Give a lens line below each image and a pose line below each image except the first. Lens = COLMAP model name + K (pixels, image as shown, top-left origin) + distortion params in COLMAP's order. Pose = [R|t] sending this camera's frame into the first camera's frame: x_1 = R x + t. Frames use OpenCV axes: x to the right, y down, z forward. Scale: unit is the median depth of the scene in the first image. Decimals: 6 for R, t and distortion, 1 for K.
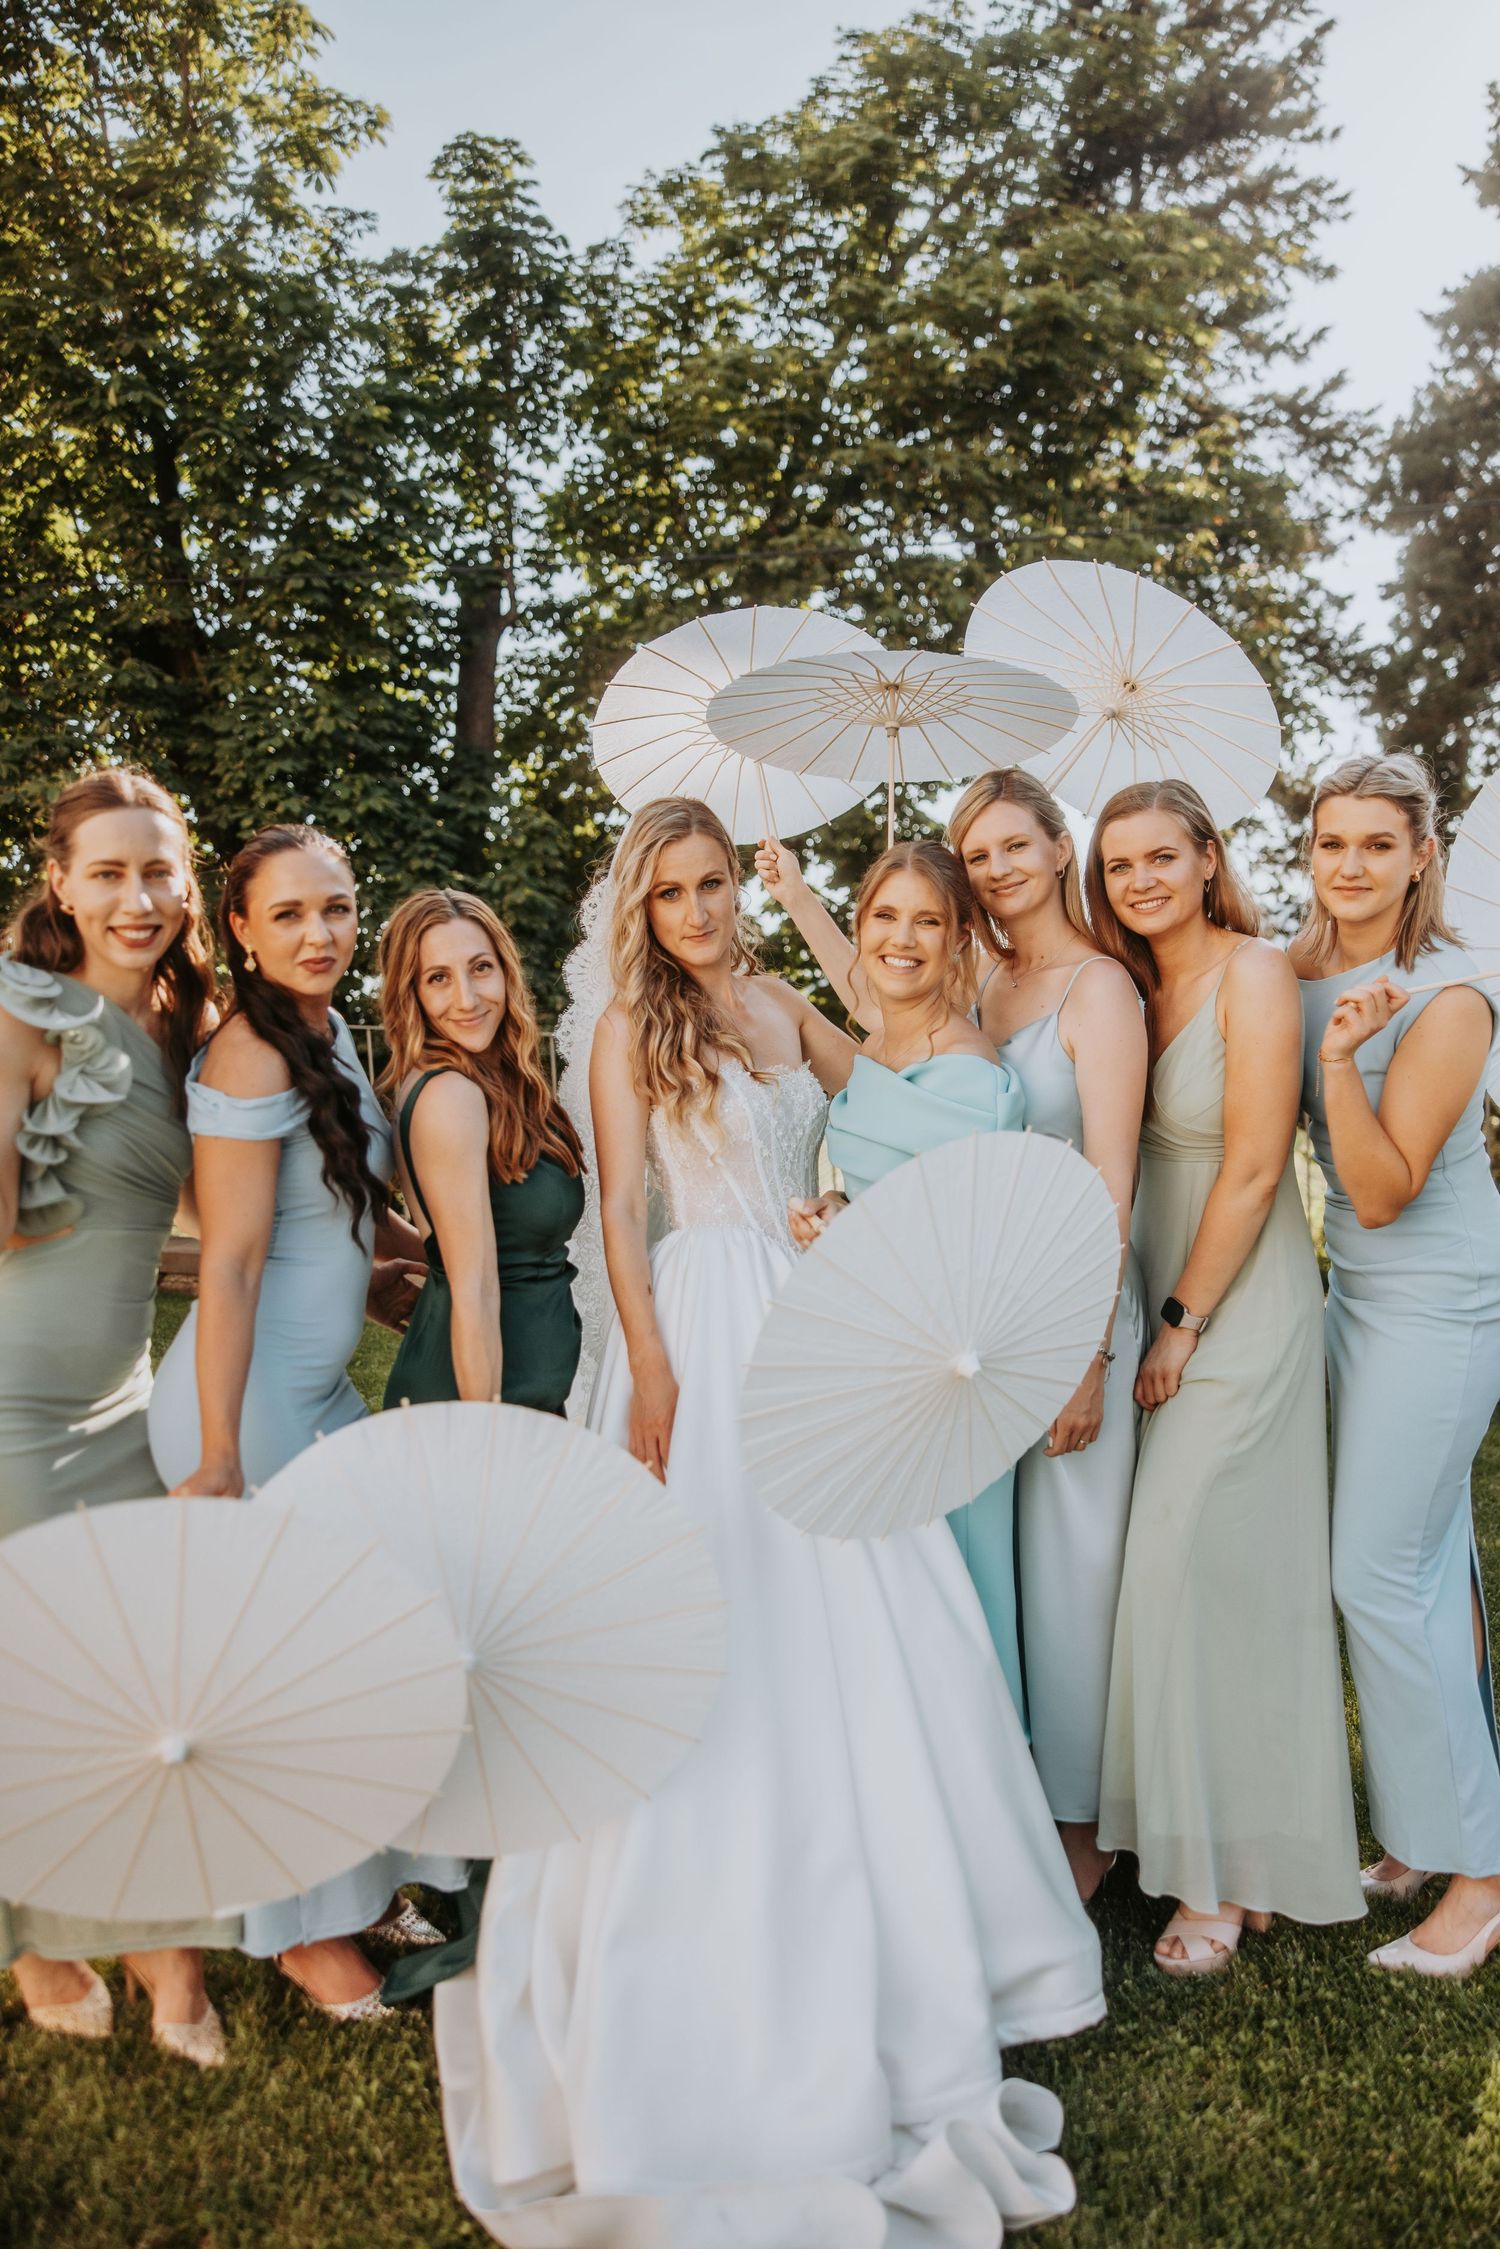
lens RADIAL K [[1776.5, 0, 738.1], [0, 1776.5, 1136.7], [0, 0, 1]] dist [0.021627, -0.004152]
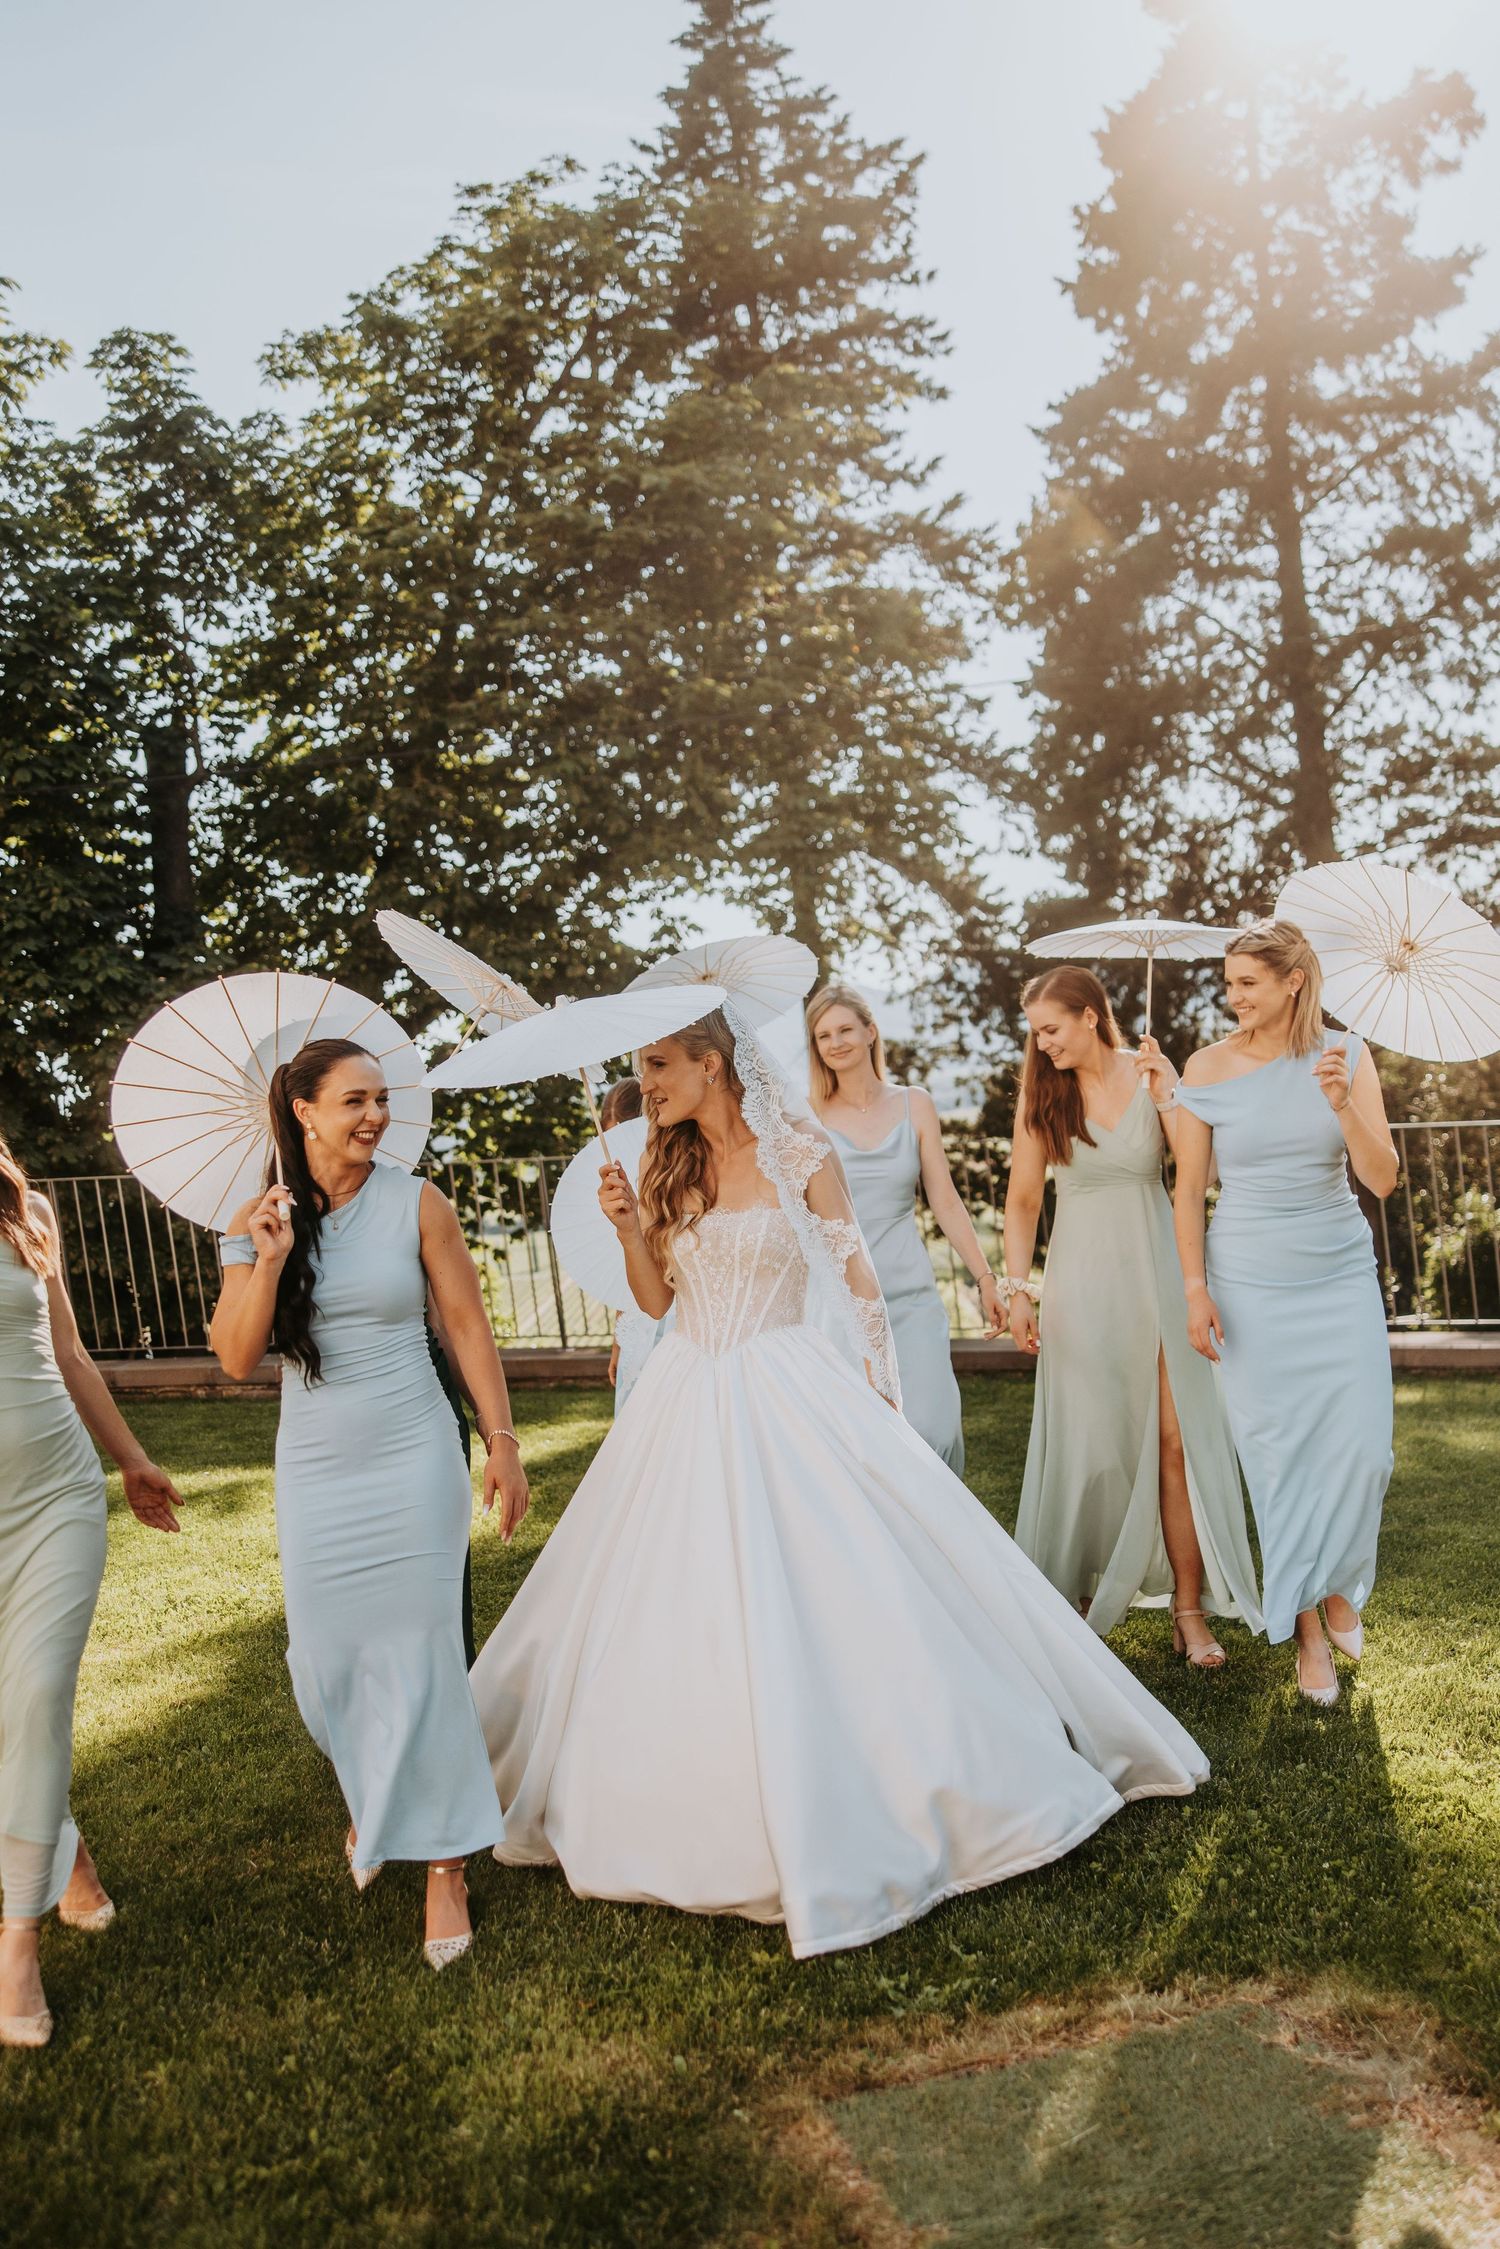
lens RADIAL K [[2138.2, 0, 731.2], [0, 2138.2, 1226.0], [0, 0, 1]] dist [0.023745, 0.001902]
pose [[0.984175, -0.085529, 0.155192, -0.037694], [0.088641, 0.995976, -0.013227, 0.014464], [-0.153436, 0.026774, 0.987796, -0.275755]]
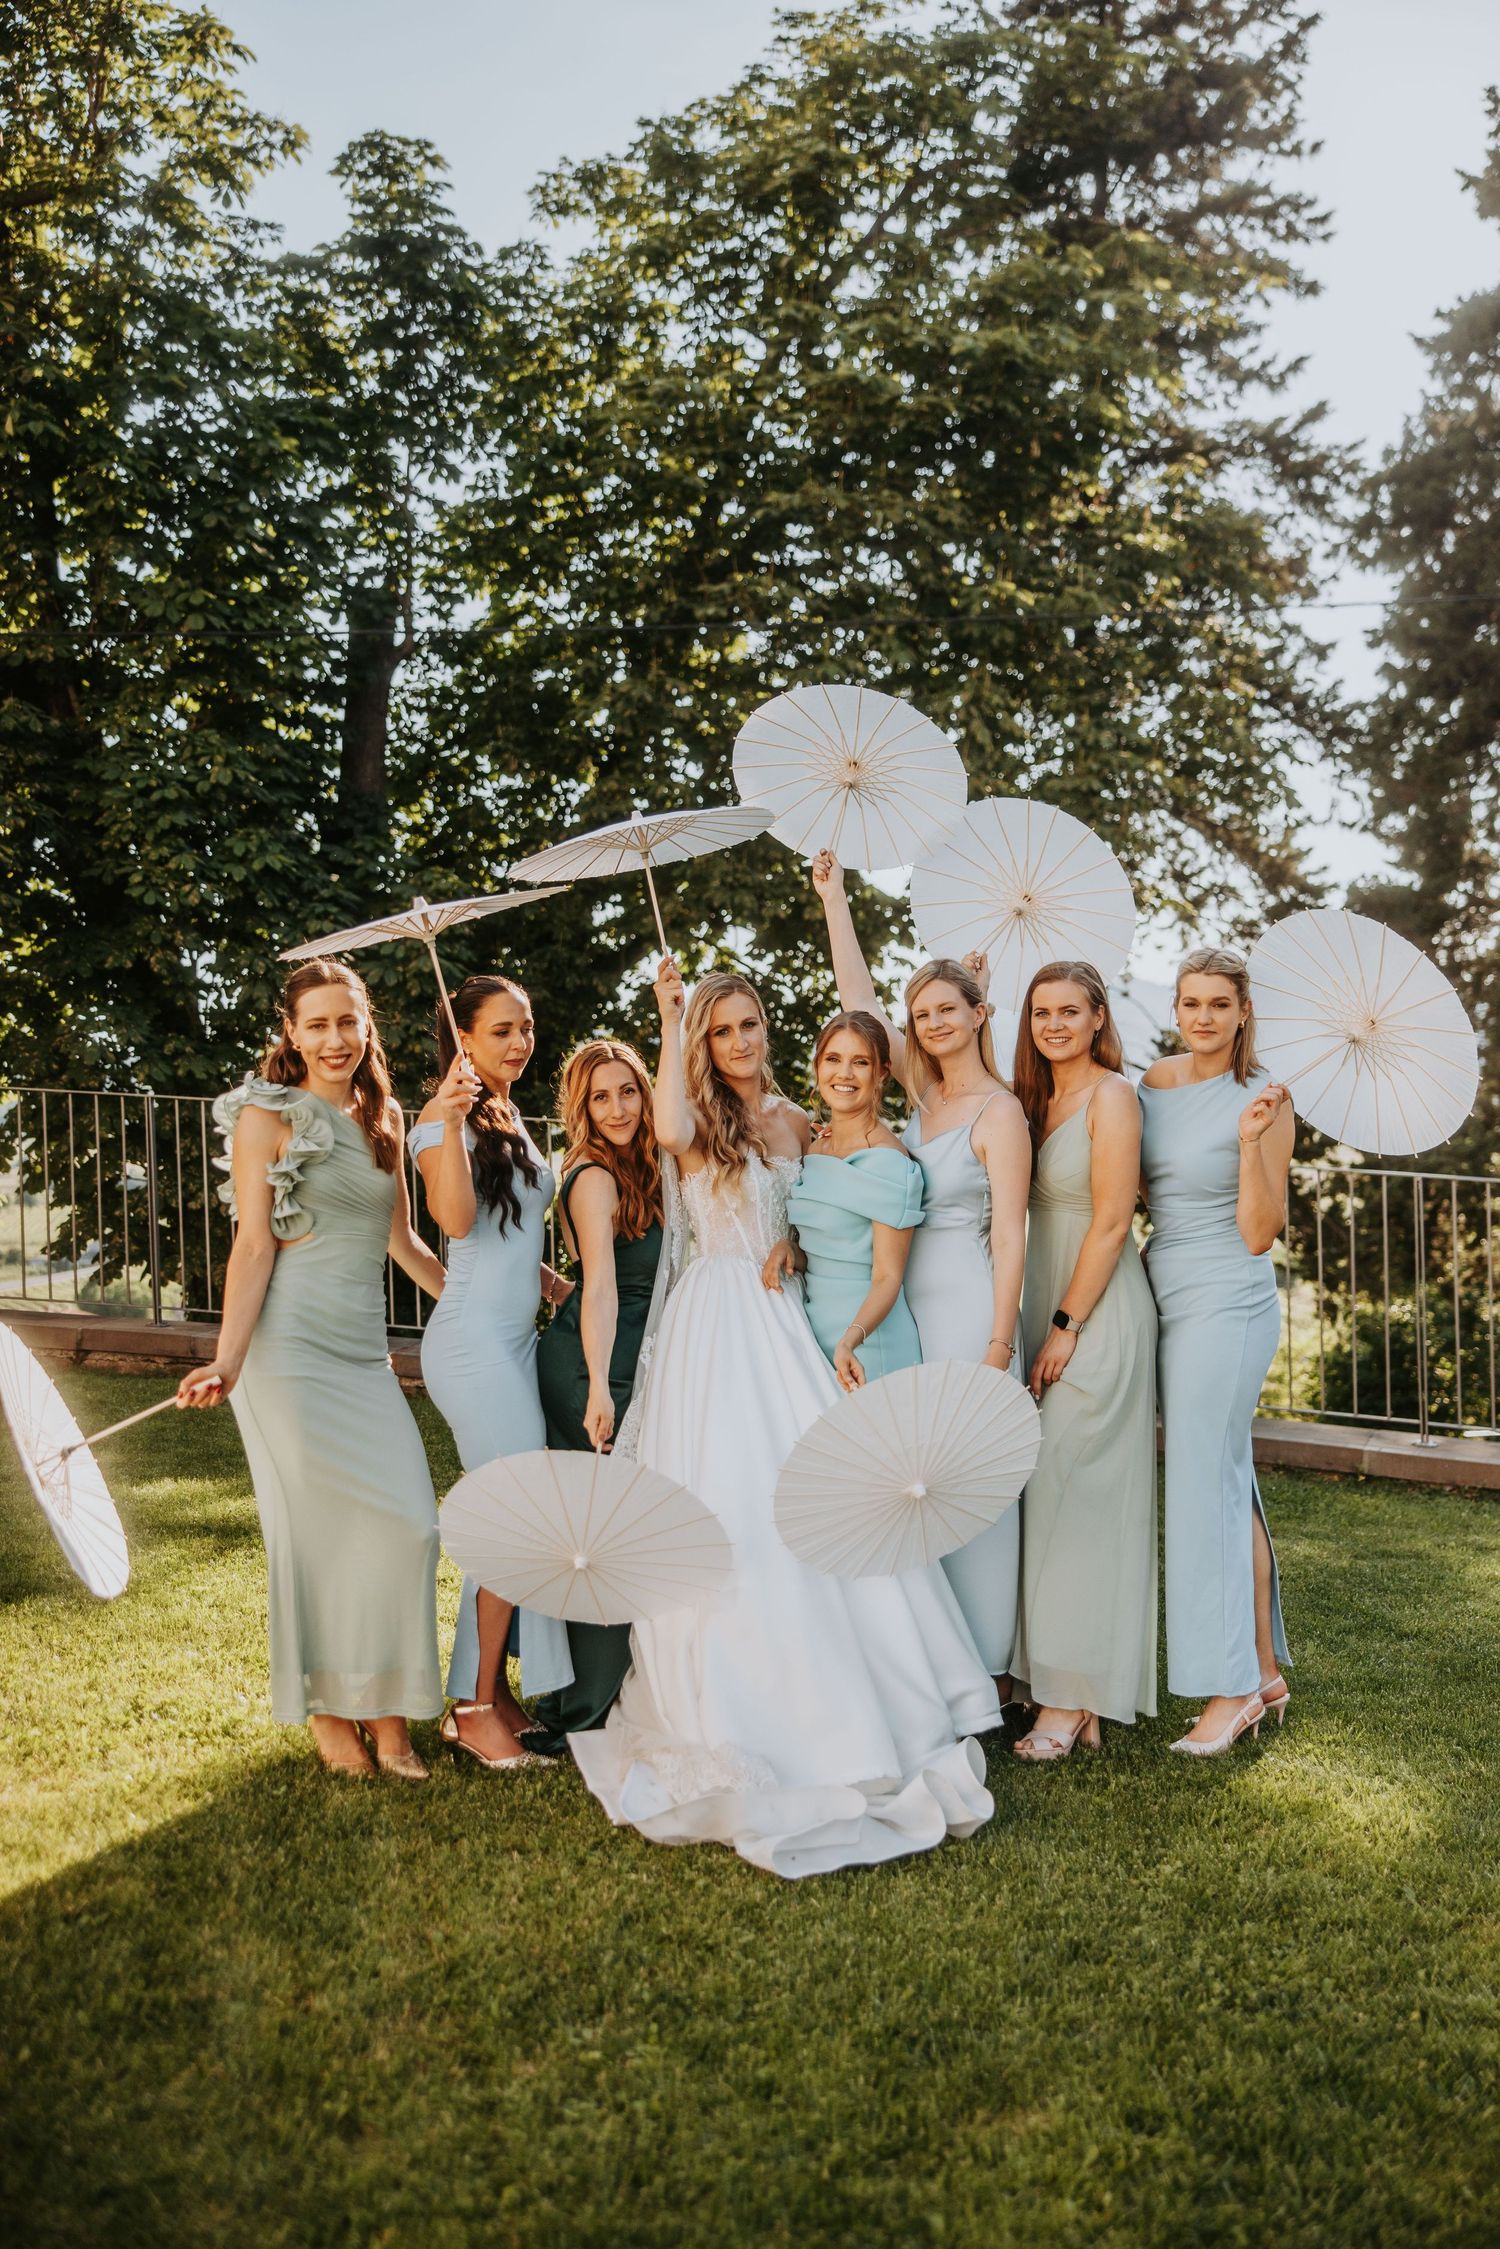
lens RADIAL K [[2305.7, 0, 744.0], [0, 2305.7, 1129.1], [0, 0, 1]] dist [0.021107, 0.014273]
pose [[0.997823, 0.021877, 0.062218, -0.024037], [-0.018746, 0.998550, -0.050465, 0.006435], [-0.063232, 0.049189, 0.996786, -0.160863]]
